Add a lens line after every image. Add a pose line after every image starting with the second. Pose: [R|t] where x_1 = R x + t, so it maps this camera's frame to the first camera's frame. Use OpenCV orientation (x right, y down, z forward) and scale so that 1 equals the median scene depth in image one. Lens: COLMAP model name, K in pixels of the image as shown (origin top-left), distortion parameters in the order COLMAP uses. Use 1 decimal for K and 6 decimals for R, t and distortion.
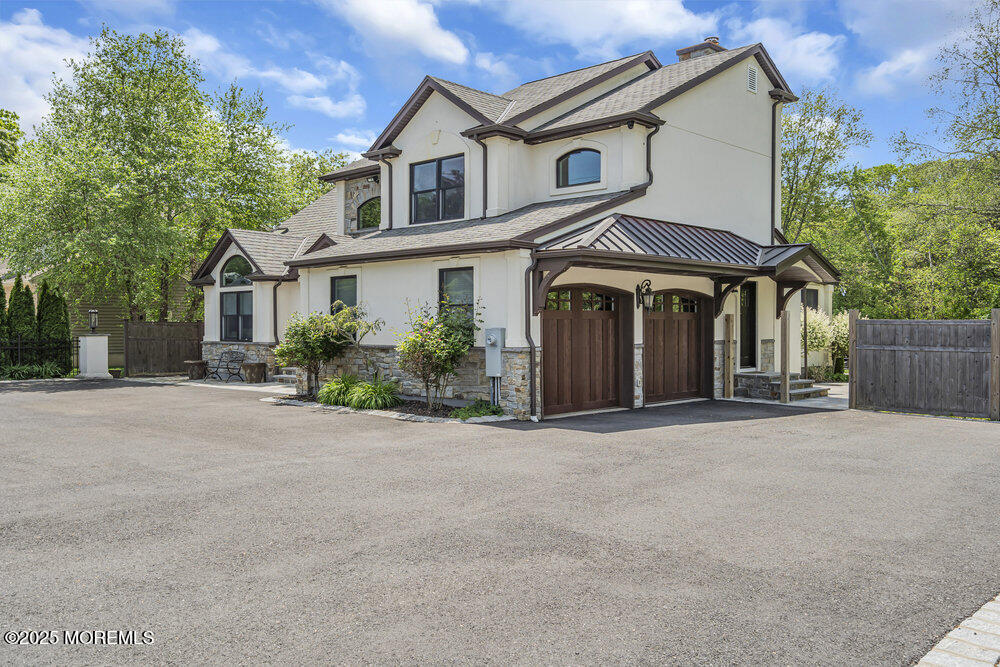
lens RADIAL K [[857.4, 0, 499.3], [0, 857.4, 335.4], [0, 0, 1]] dist [0.023684, 0.006824]
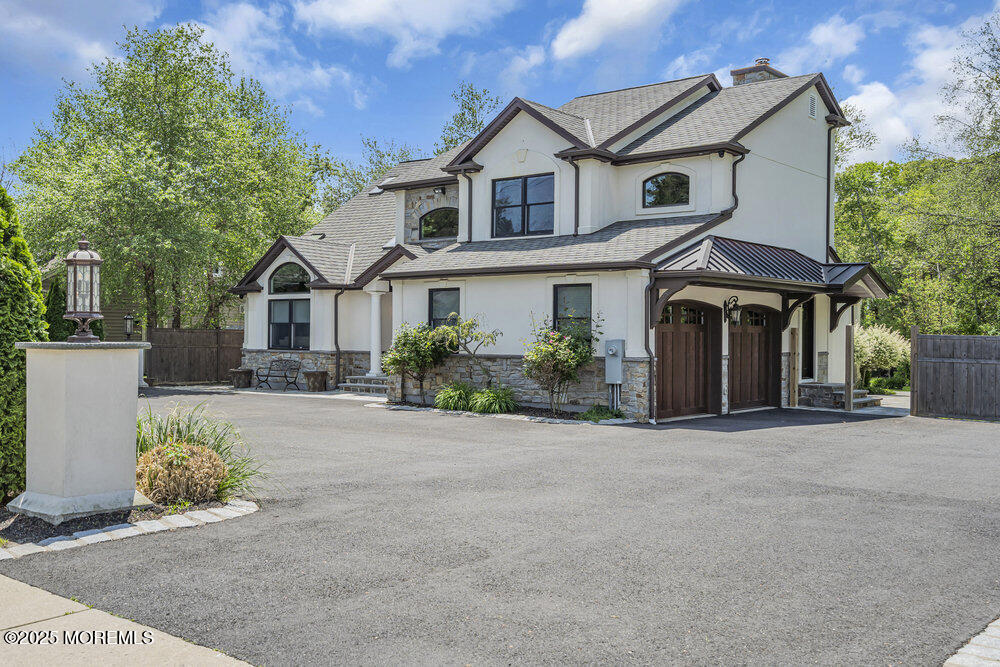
lens RADIAL K [[1002.1, 0, 504.2], [0, 1002.1, 336.2], [0, 0, 1]] dist [0.034272, 0.000000]
pose [[0.996399, 0.009094, 0.084299, -0.197925], [-0.008382, 0.999926, -0.008798, -0.000412], [-0.084373, 0.008060, 0.996402, -0.212552]]
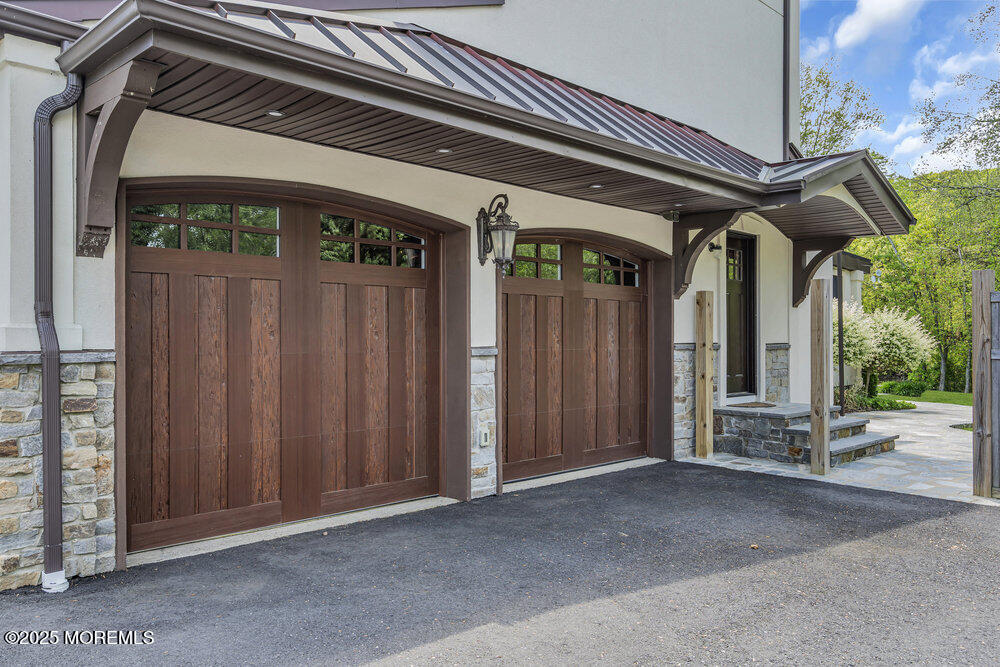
lens RADIAL K [[782.5, 0, 492.1], [0, 782.5, 326.4], [0, 0, 1]] dist [0.011299, 0.007299]
pose [[0.999610, 0.006077, -0.027247, 0.157353], [-0.006744, 0.999678, -0.024456, 0.008248], [0.027090, 0.024630, 0.999330, 0.542385]]
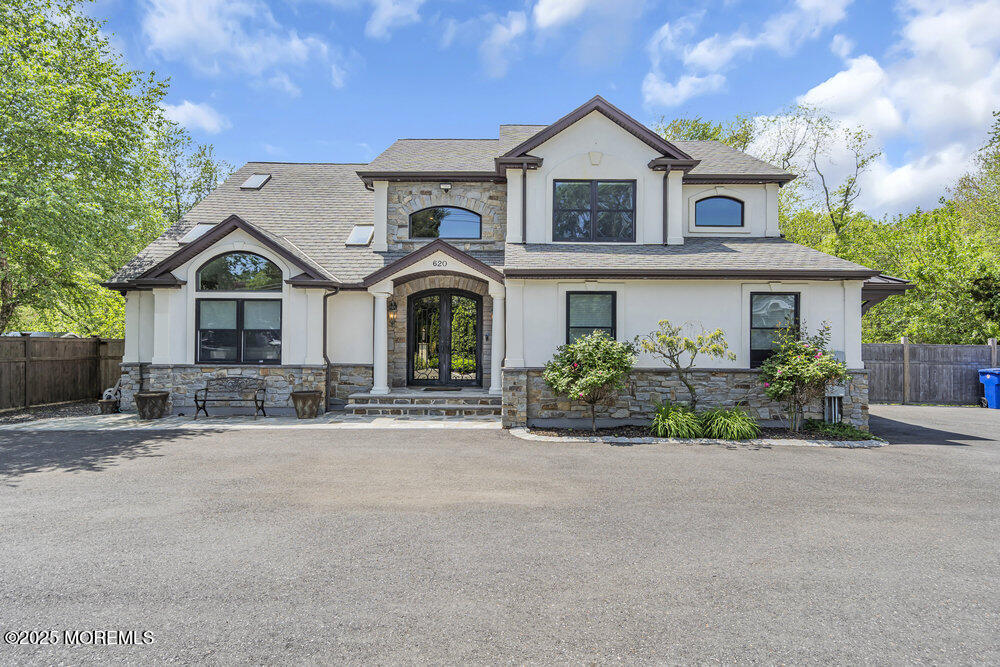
lens RADIAL K [[591.3, 0, 505.6], [0, 591.3, 336.7], [0, 0, 1]] dist [0.009388, 0.001358]
pose [[0.719934, 0.011102, 0.693954, -0.630863], [-0.000385, 0.999878, -0.015597, -0.011565], [-0.694042, 0.010962, 0.719851, 0.580487]]
